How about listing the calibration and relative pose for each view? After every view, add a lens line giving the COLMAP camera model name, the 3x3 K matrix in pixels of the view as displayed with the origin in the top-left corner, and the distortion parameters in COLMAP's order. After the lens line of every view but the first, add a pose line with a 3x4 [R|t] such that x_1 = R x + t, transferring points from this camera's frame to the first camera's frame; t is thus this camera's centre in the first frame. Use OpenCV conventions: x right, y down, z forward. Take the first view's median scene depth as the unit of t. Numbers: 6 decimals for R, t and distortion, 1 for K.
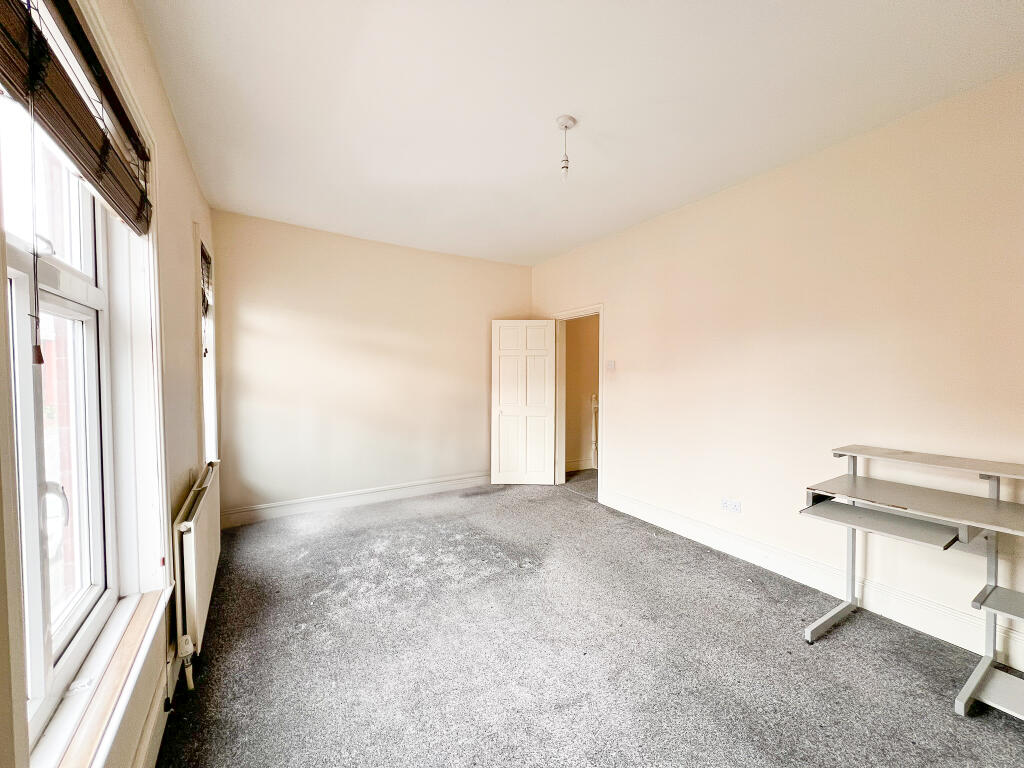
lens RADIAL K [[412.5, 0, 512.0], [0, 412.5, 384.0], [0, 0, 1]] dist [0.000032, -0.000019]
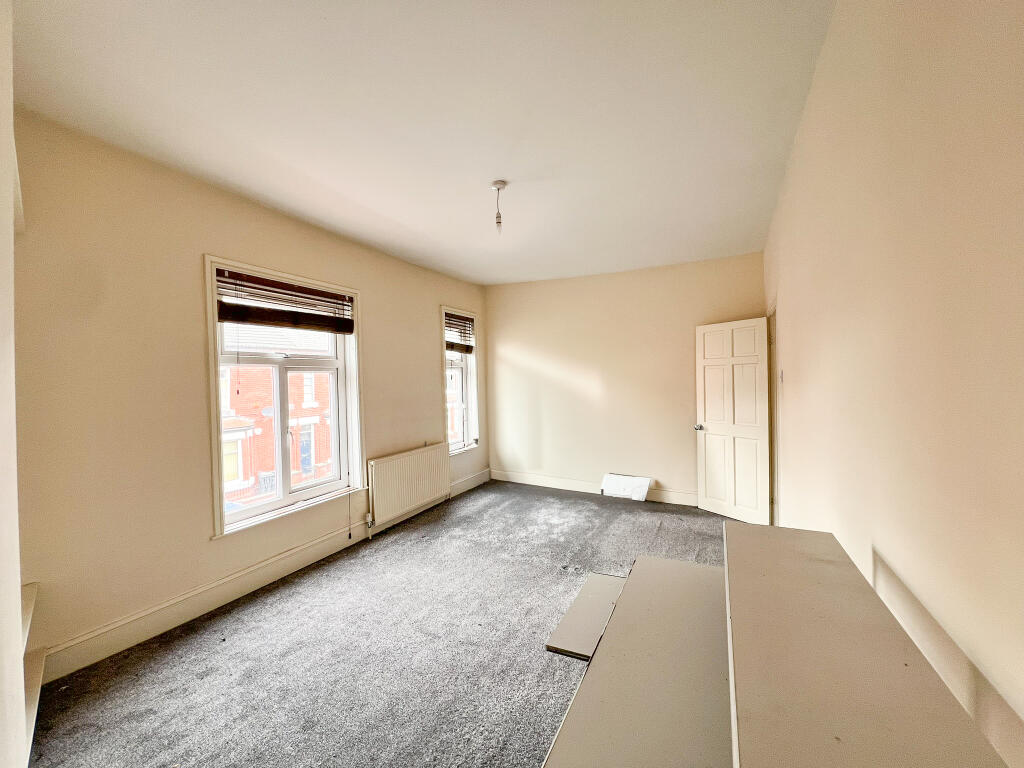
lens RADIAL K [[418.7, 0, 512.0], [0, 418.7, 384.0], [0, 0, 1]] dist [0.000146, 0.000002]
pose [[0.530728, -0.001360, -0.847541, 0.888710], [-0.006531, 0.999962, -0.005694, -0.035635], [0.847517, 0.008557, 0.530700, 0.289607]]
